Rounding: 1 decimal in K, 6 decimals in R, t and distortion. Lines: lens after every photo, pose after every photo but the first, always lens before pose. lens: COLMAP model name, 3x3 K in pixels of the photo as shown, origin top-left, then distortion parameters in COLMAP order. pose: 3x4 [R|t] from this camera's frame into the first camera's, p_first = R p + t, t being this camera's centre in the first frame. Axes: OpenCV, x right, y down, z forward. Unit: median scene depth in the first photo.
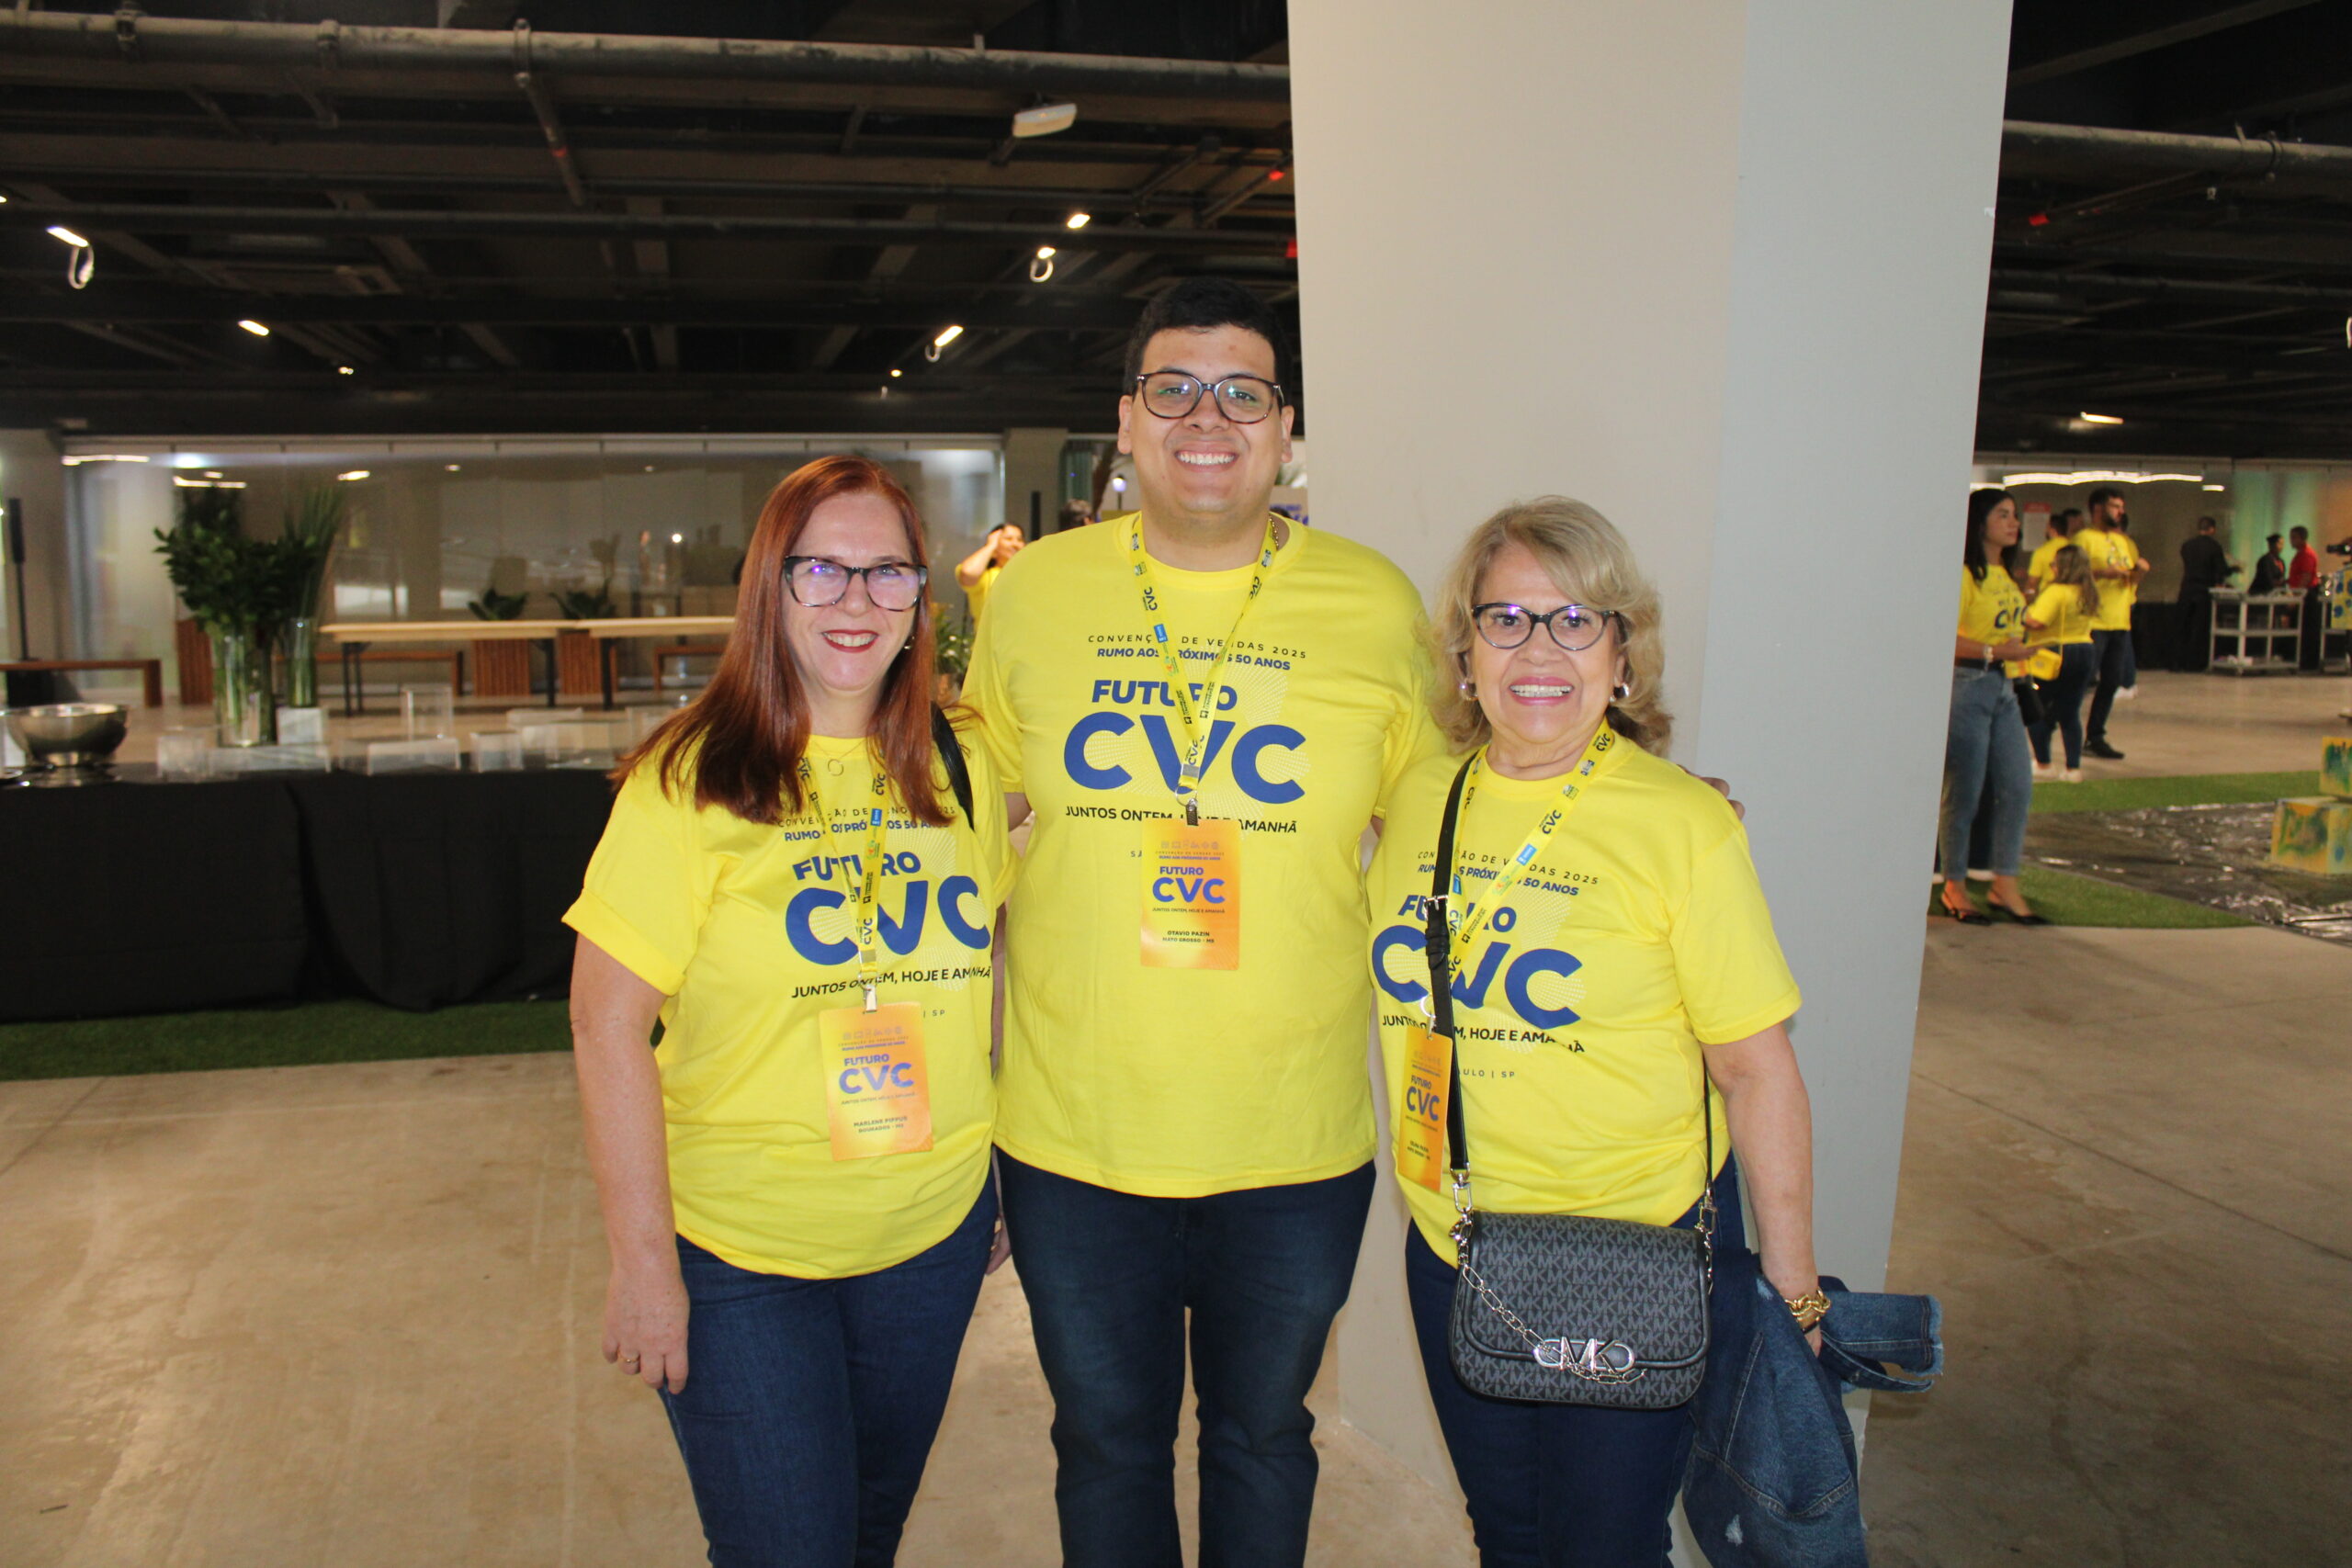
lens RADIAL K [[1919.8, 0, 1174.8], [0, 1919.8, 784.1], [0, 0, 1]] dist [-0.158870, 0.134173]
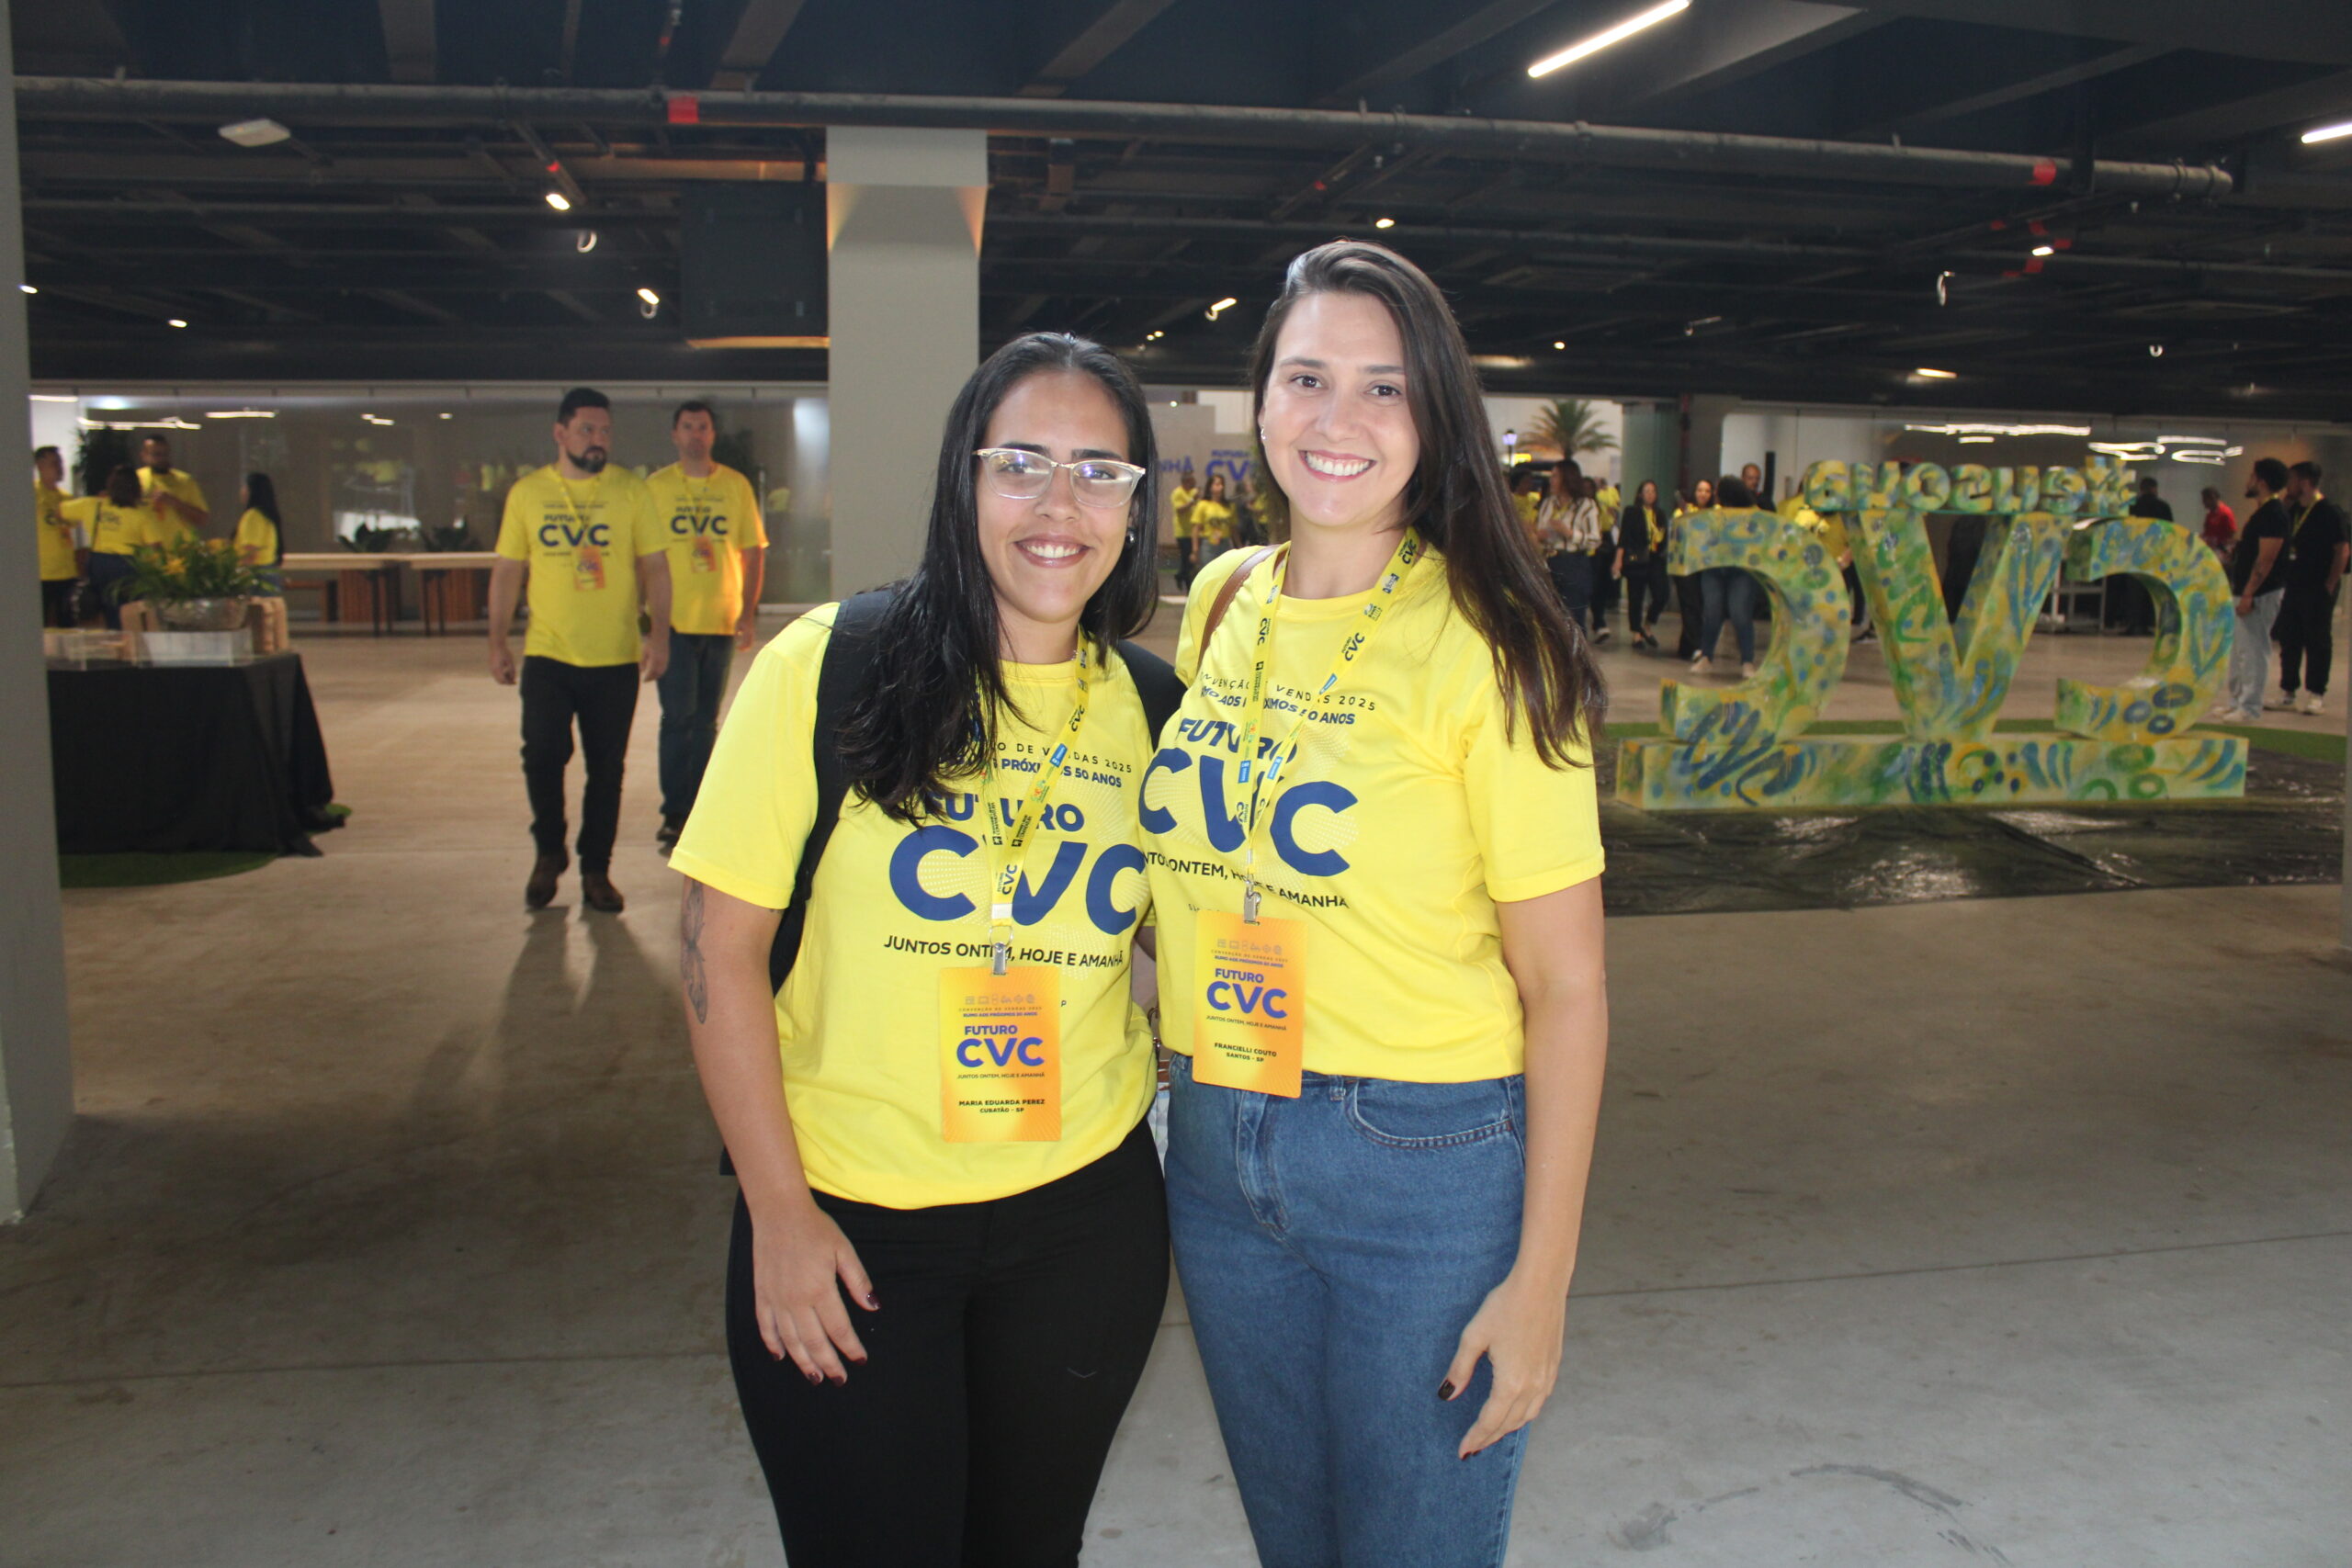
lens RADIAL K [[1919.8, 0, 1185.5], [0, 1919.8, 767.7], [0, 0, 1]] dist [-0.158870, 0.134173]
pose [[0.996723, 0.024401, -0.077128, 0.553947], [-0.022876, 0.999526, 0.020596, 0.011045], [0.077594, -0.018764, 0.996808, -0.112200]]
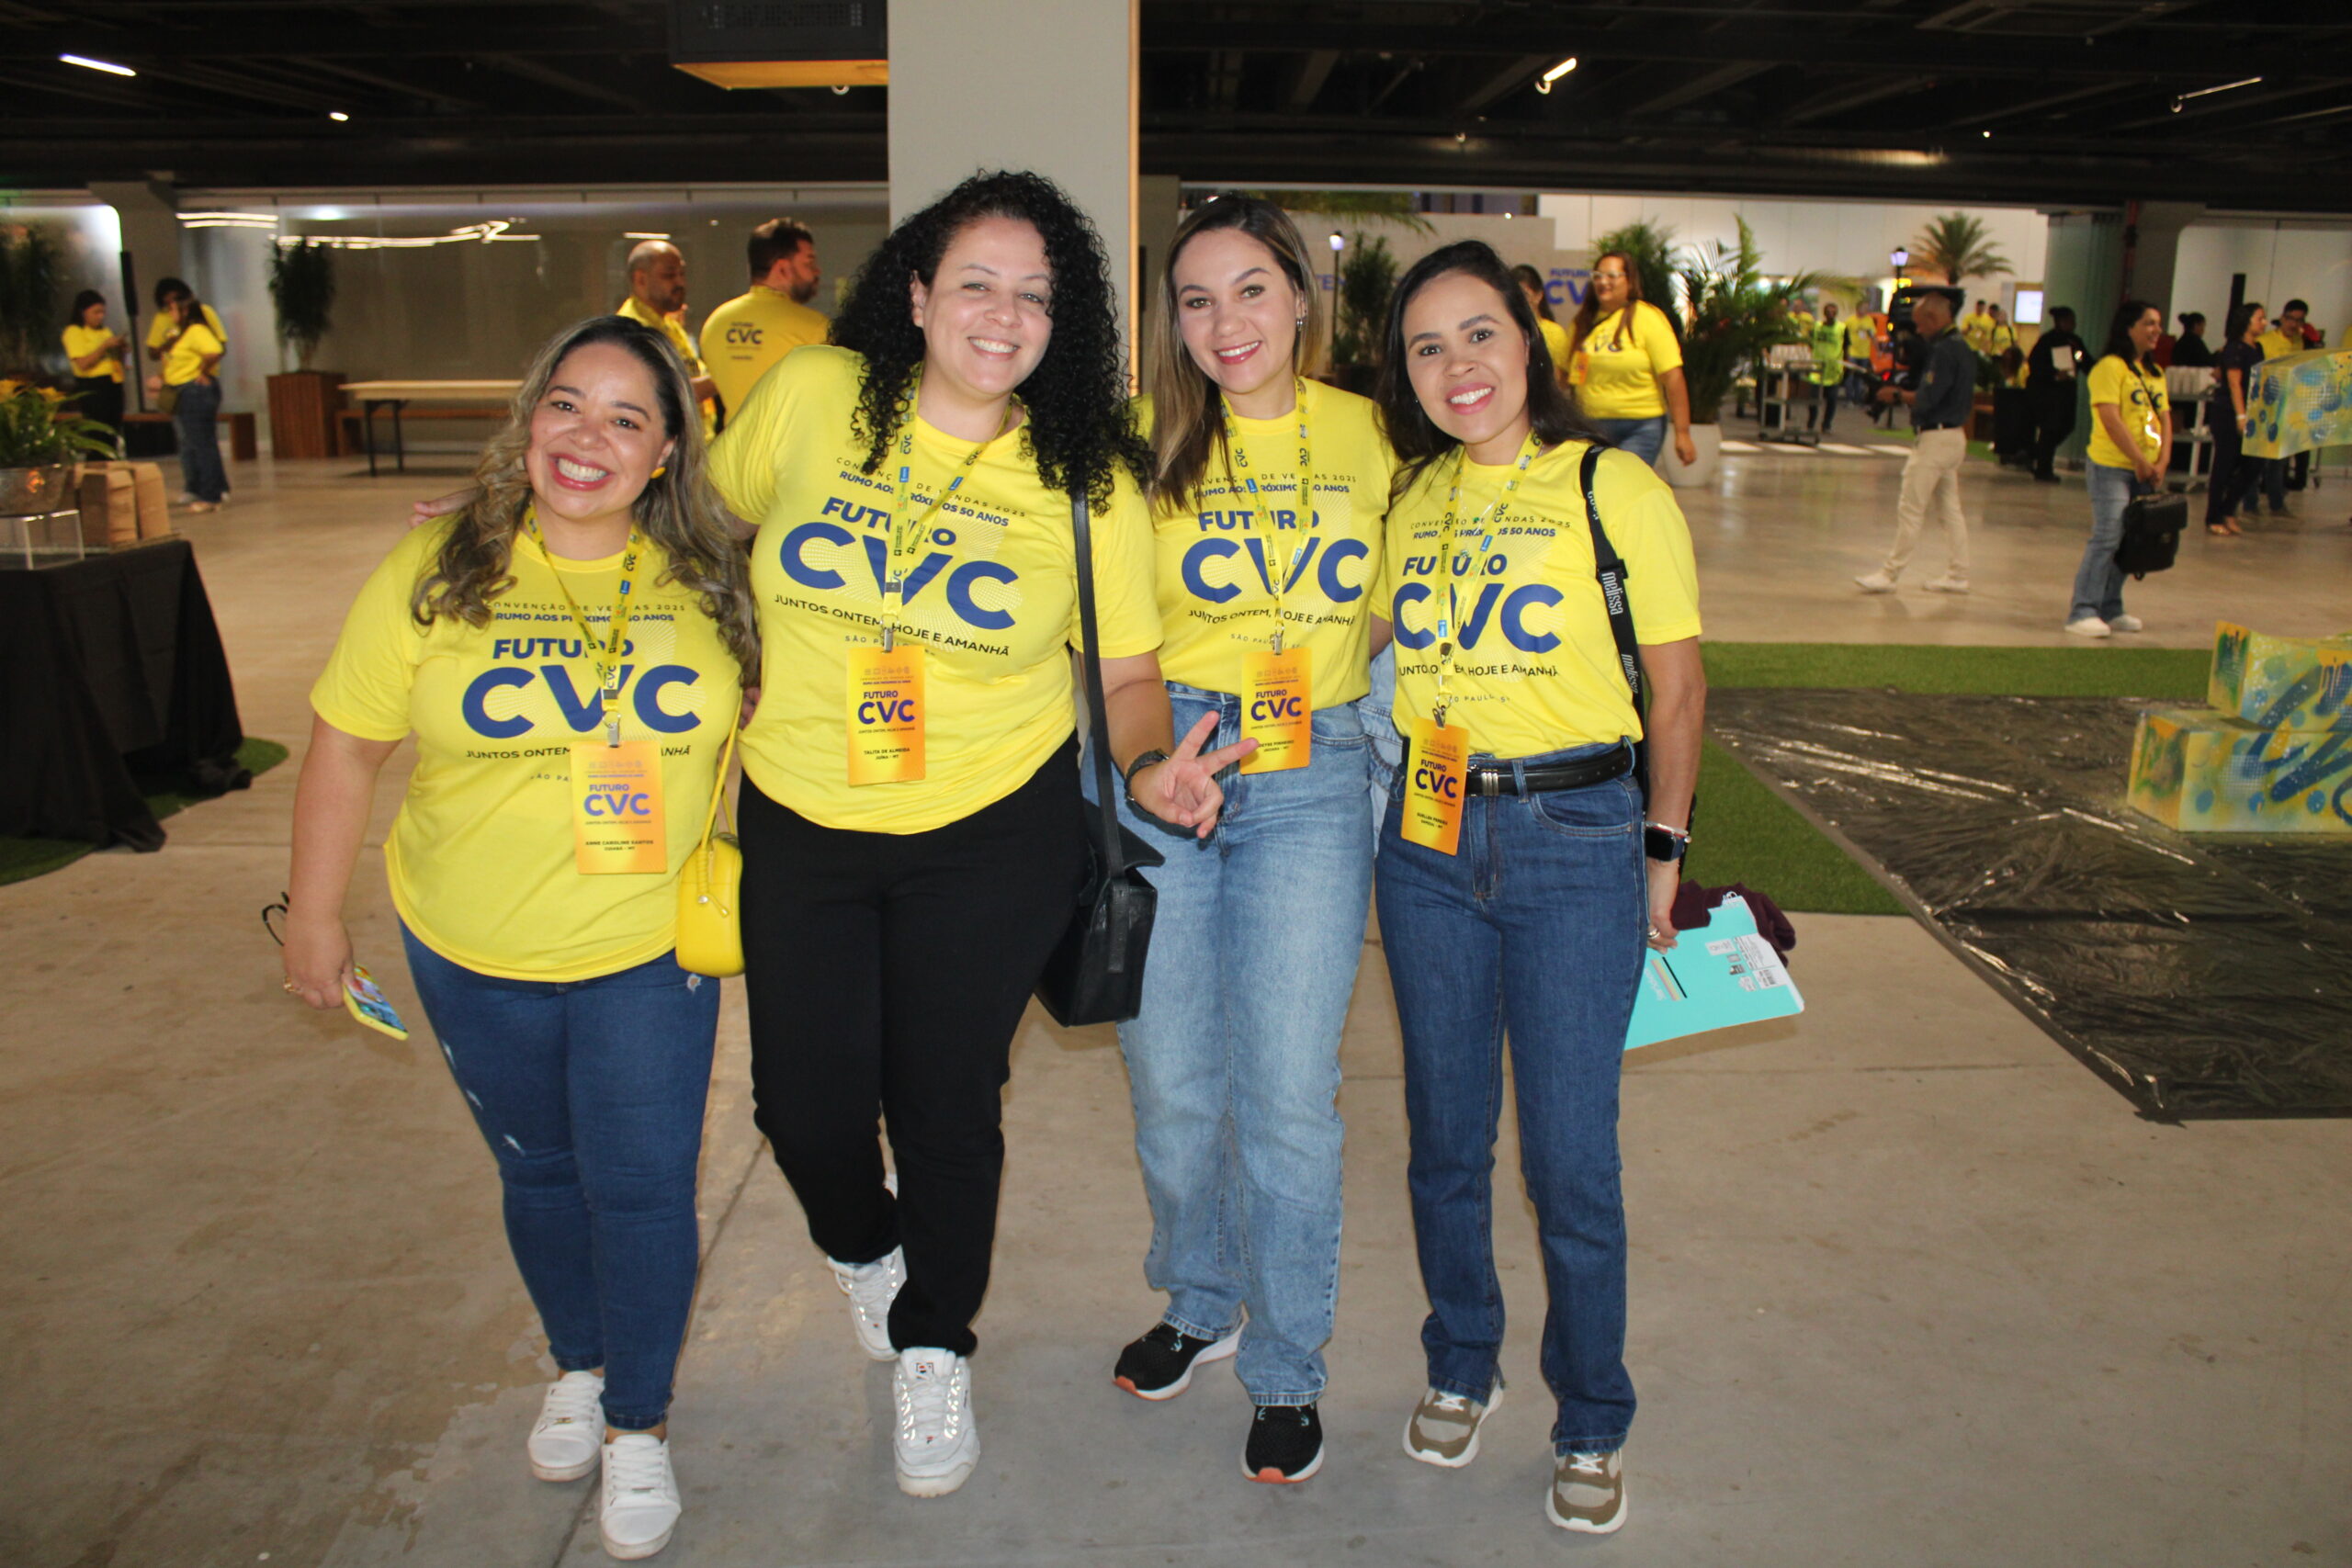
lens RADIAL K [[1919.8, 0, 1188.9], [0, 1919.8, 778.2], [0, 0, 1]] dist [-0.158870, 0.134173]
pose [[0.968178, 0.073470, -0.239236, 0.541612], [-0.045081, 0.991499, 0.122054, -0.042821], [0.246170, -0.107385, 0.963260, 0.341405]]
